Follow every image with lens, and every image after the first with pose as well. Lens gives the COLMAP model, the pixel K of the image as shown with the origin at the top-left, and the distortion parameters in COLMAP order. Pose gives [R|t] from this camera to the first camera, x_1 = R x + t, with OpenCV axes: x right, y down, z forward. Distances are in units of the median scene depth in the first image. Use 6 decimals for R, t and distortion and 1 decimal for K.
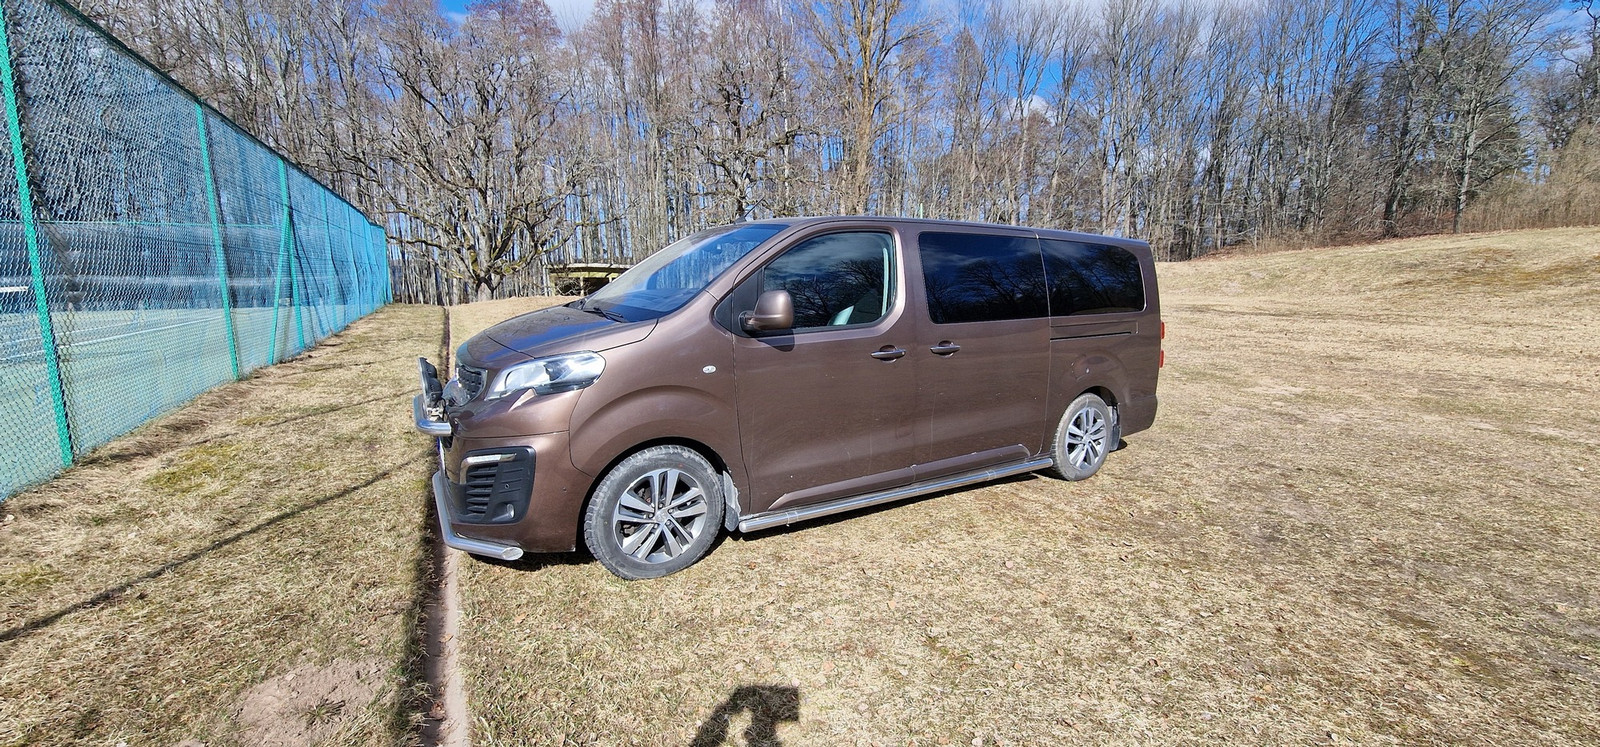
lens RADIAL K [[615.5, 0, 805.3], [0, 615.5, 372.9], [0, 0, 1]] dist [-0.011156, 0.000329]
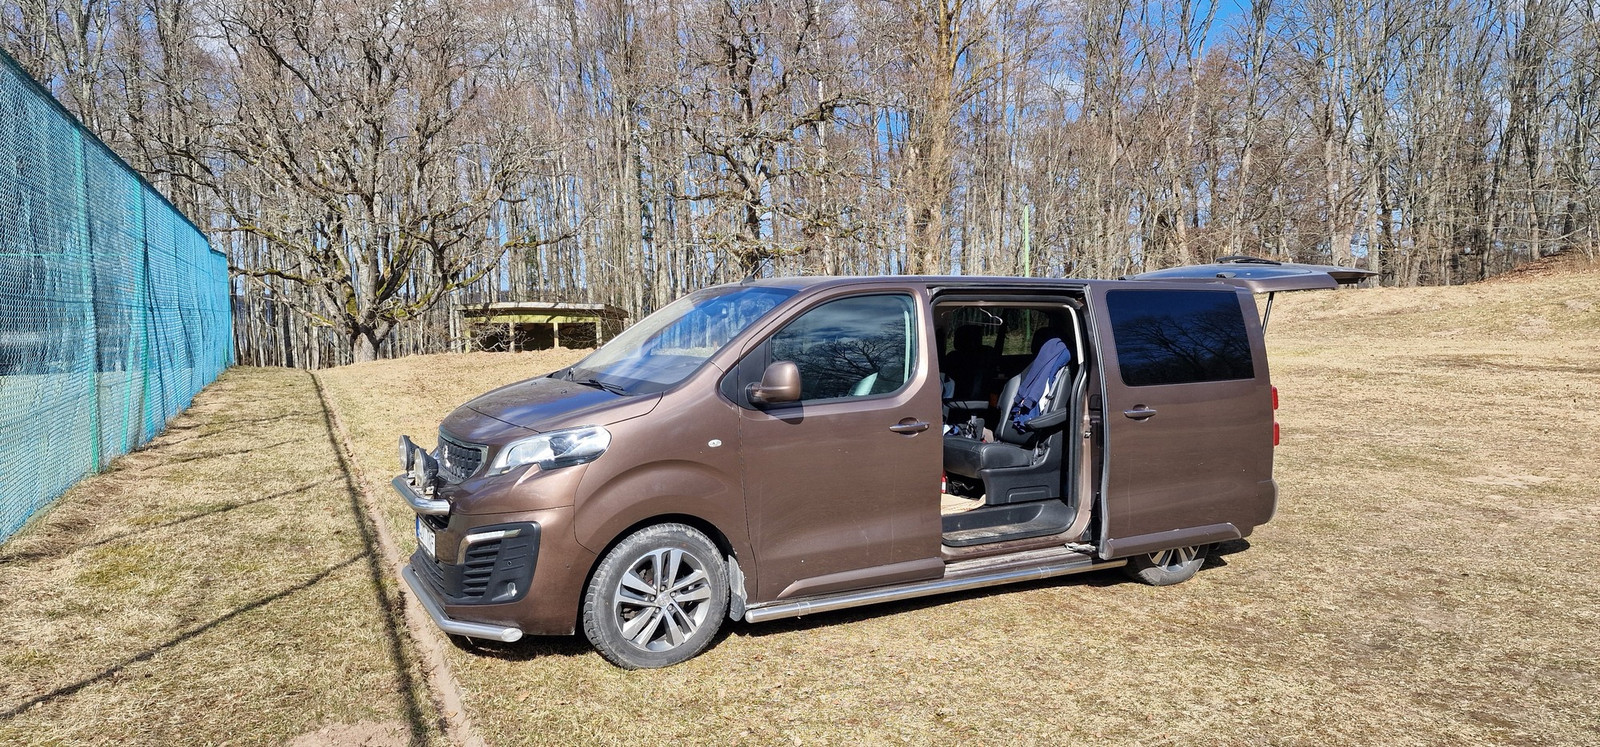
lens RADIAL K [[994.1, 0, 803.7], [0, 994.1, 375.6], [0, 0, 1]] dist [0.031695, -0.001951]
pose [[0.998512, -0.010598, -0.053496, 0.046132], [0.005511, 0.995523, -0.094364, 0.024233], [0.054257, 0.093929, 0.994099, -0.372841]]
